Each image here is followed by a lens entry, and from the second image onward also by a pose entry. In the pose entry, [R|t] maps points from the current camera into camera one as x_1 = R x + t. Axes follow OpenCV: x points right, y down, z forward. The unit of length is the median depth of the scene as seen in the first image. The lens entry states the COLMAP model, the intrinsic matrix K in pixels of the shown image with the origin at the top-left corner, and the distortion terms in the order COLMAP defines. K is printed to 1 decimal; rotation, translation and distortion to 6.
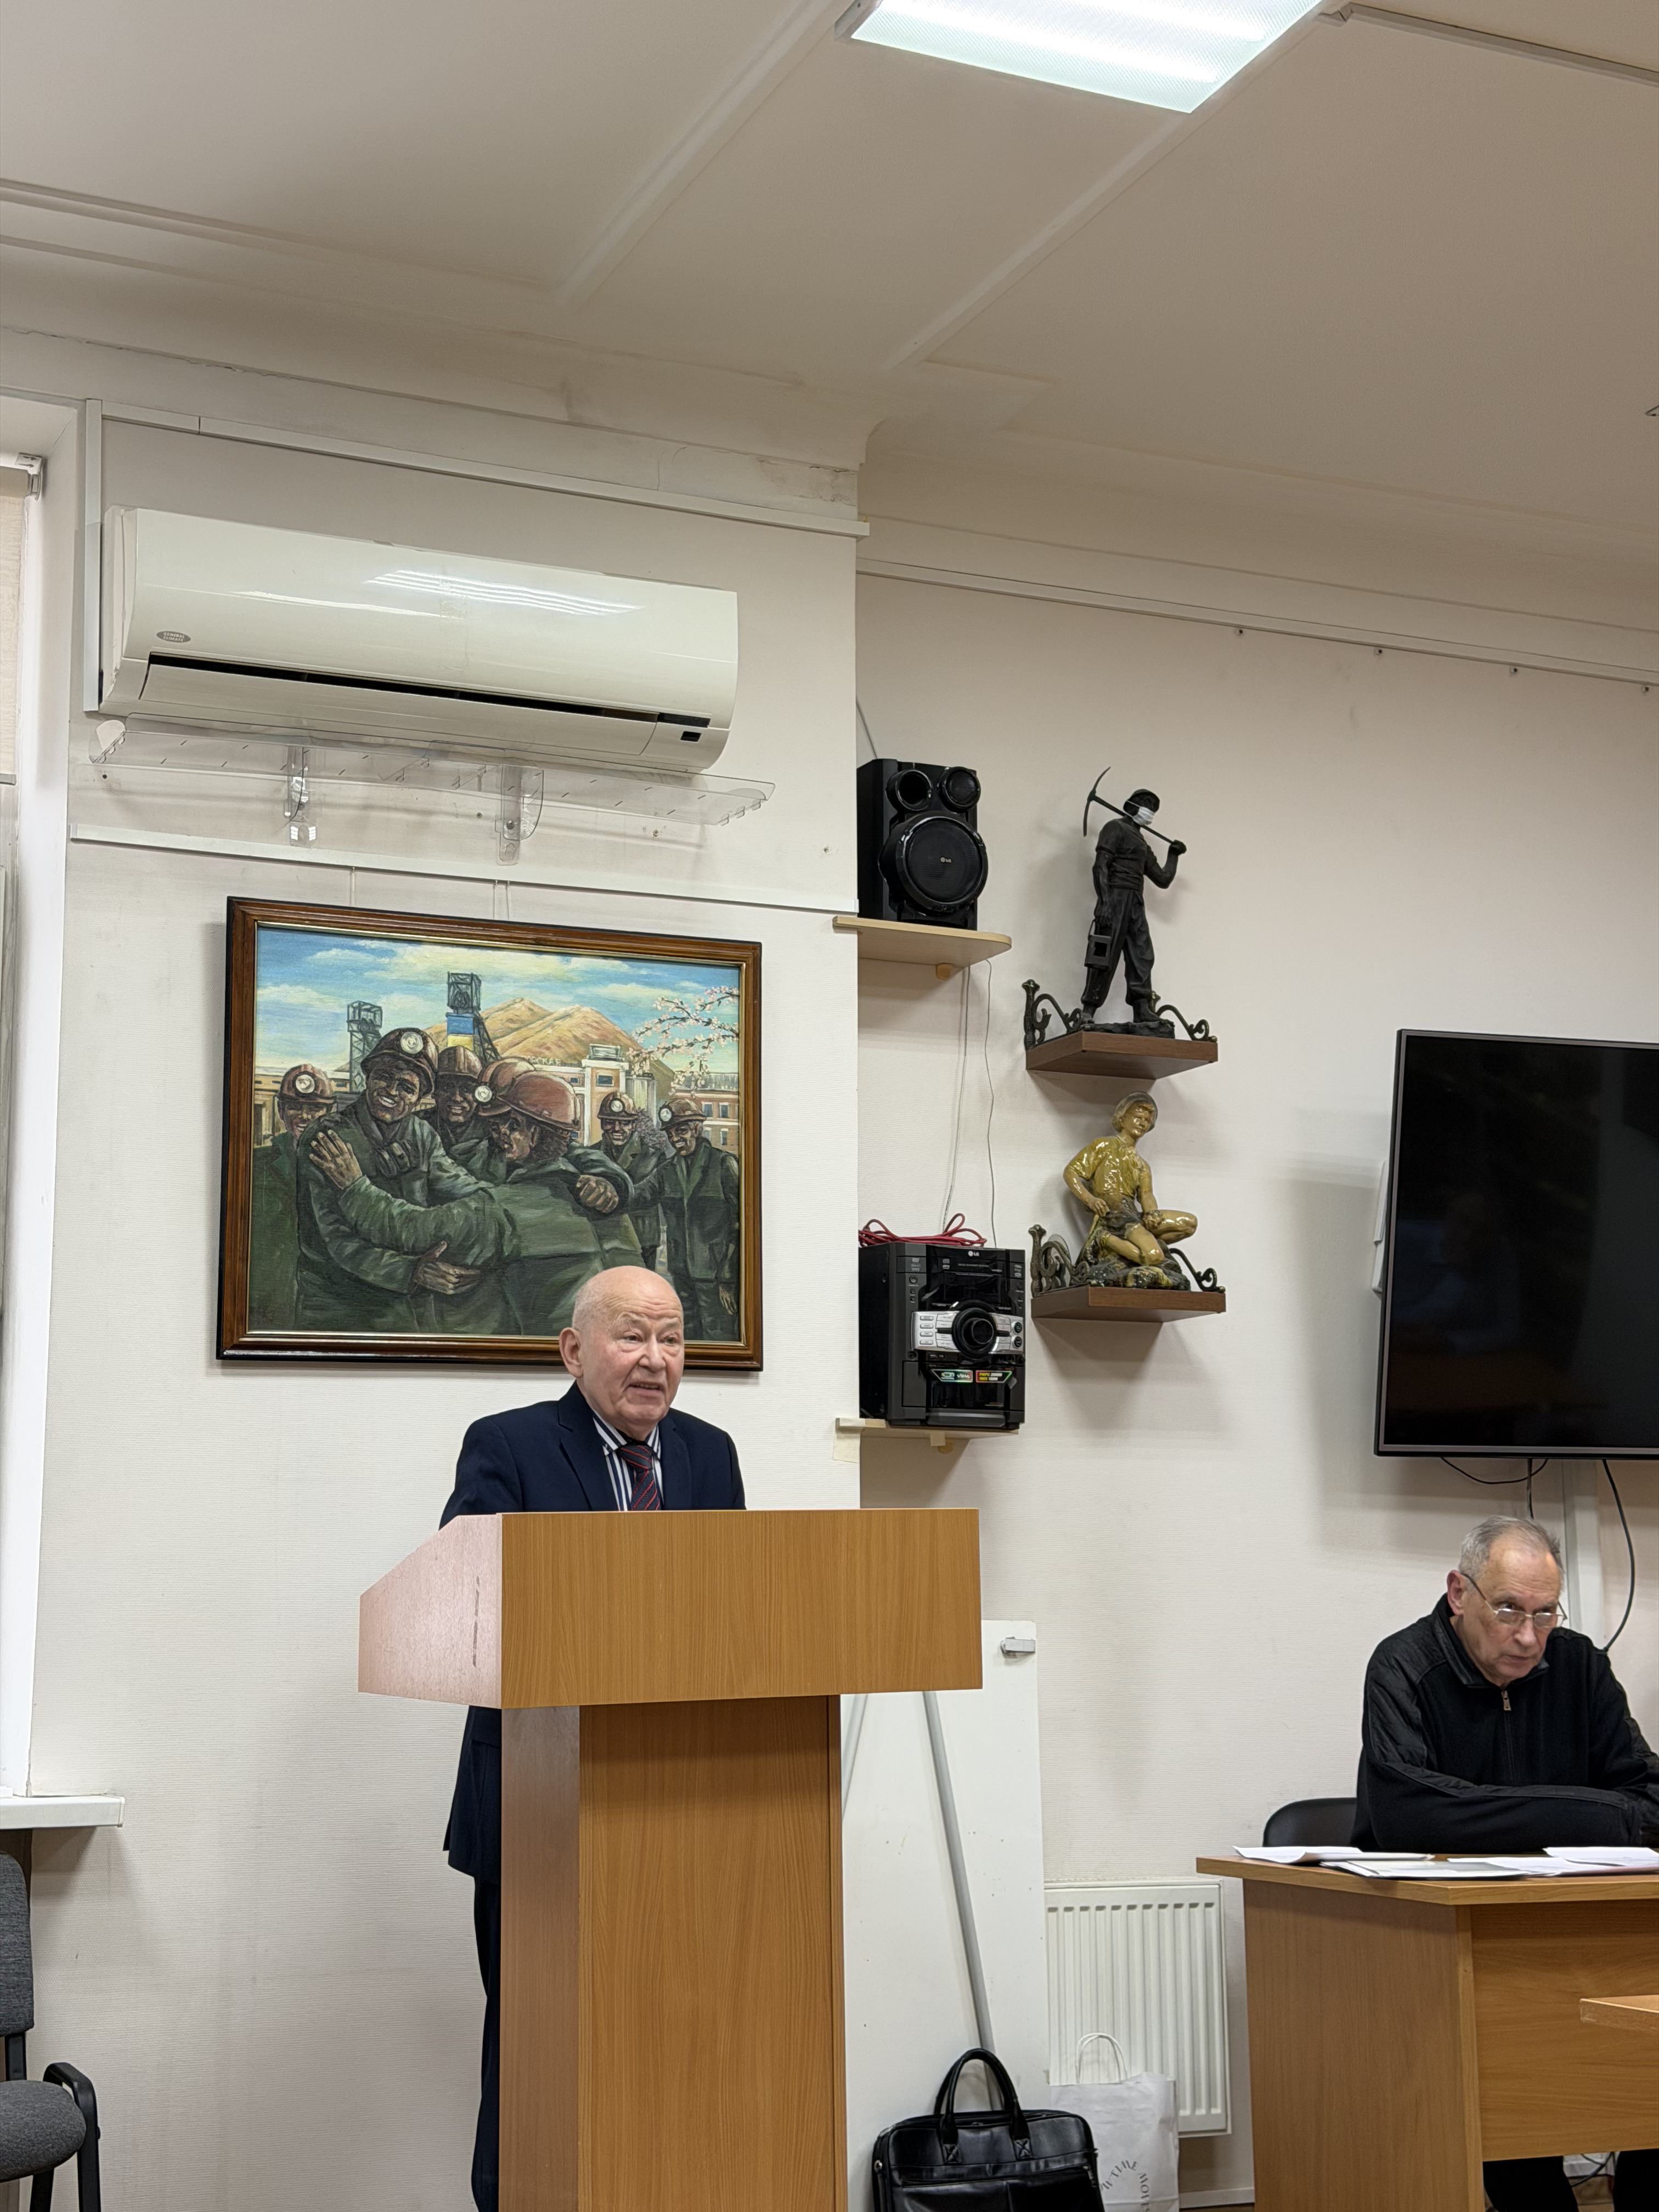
lens RADIAL K [[3053.7, 0, 824.2], [0, 3053.7, 1109.7], [0, 0, 1]] dist [0.123066, 0.000000]
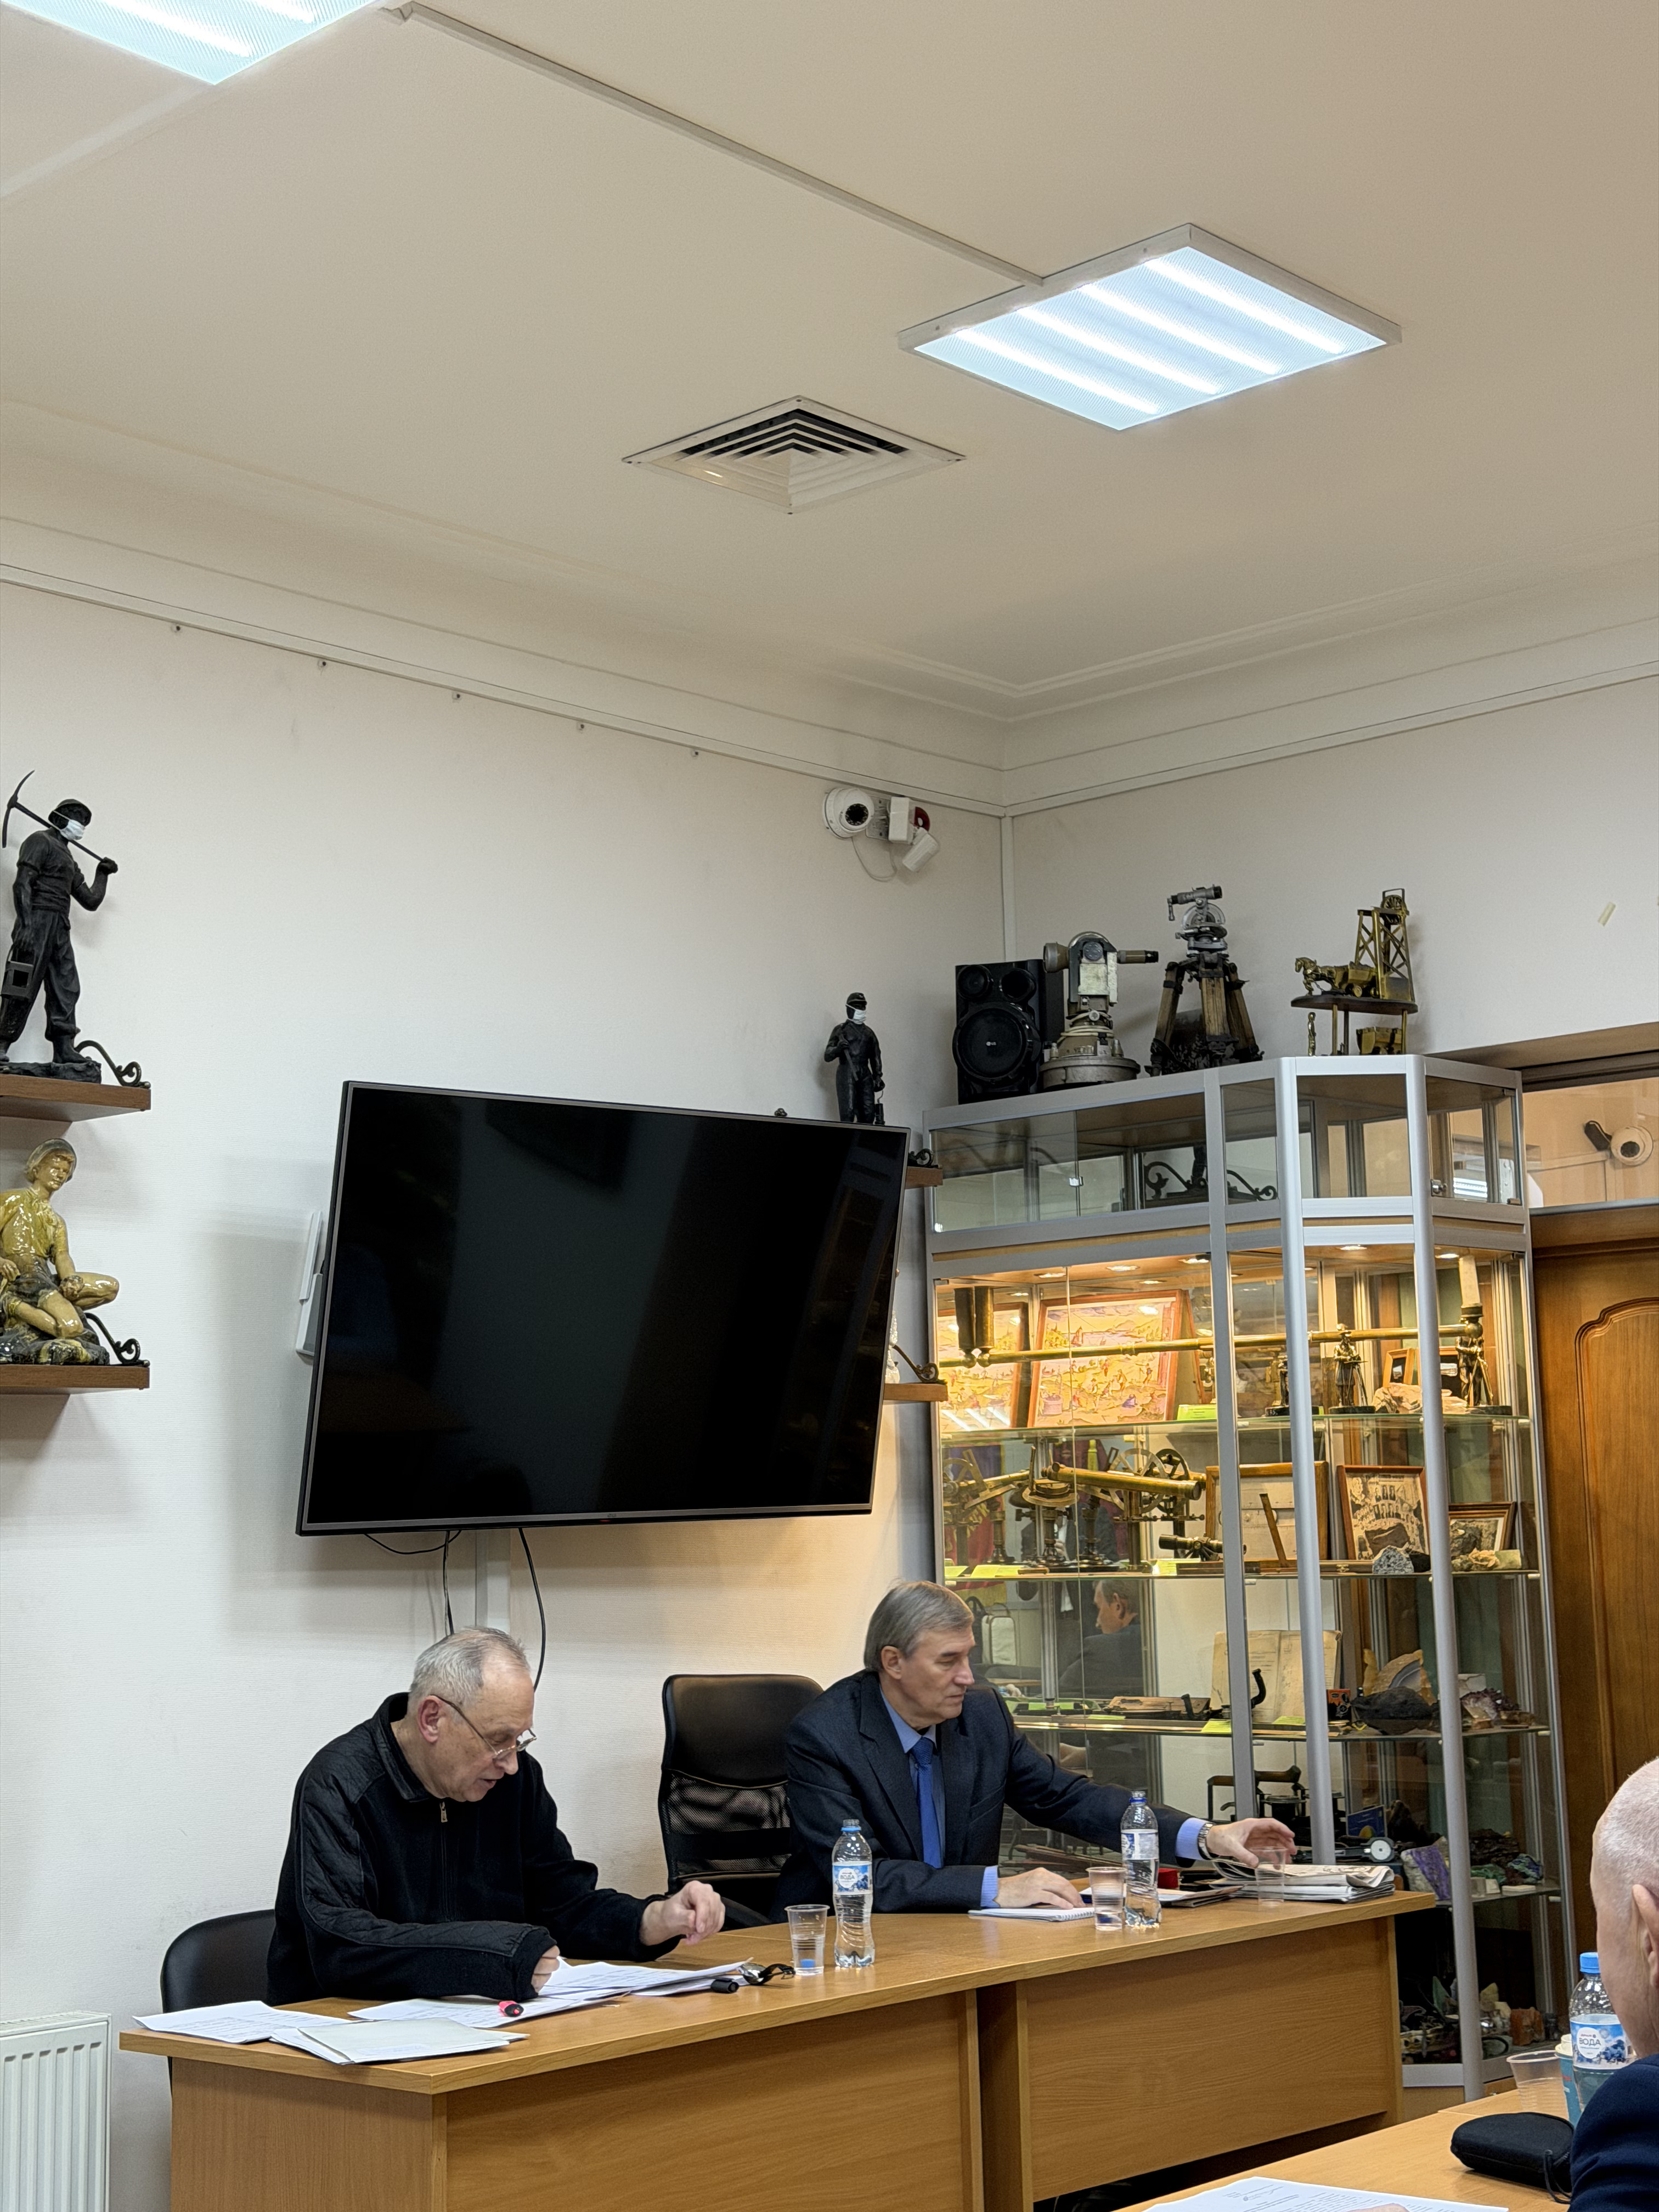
lens RADIAL K [[3053.7, 0, 846.5], [0, 3053.7, 1115.7], [0, 0, 1]] dist [0.123066, 0.000000]
pose [[0.915826, 0.035199, 0.400031, -0.050066], [-0.047878, 0.998617, 0.021741, -0.047099], [-0.398712, -0.039063, 0.916244, 0.090122]]
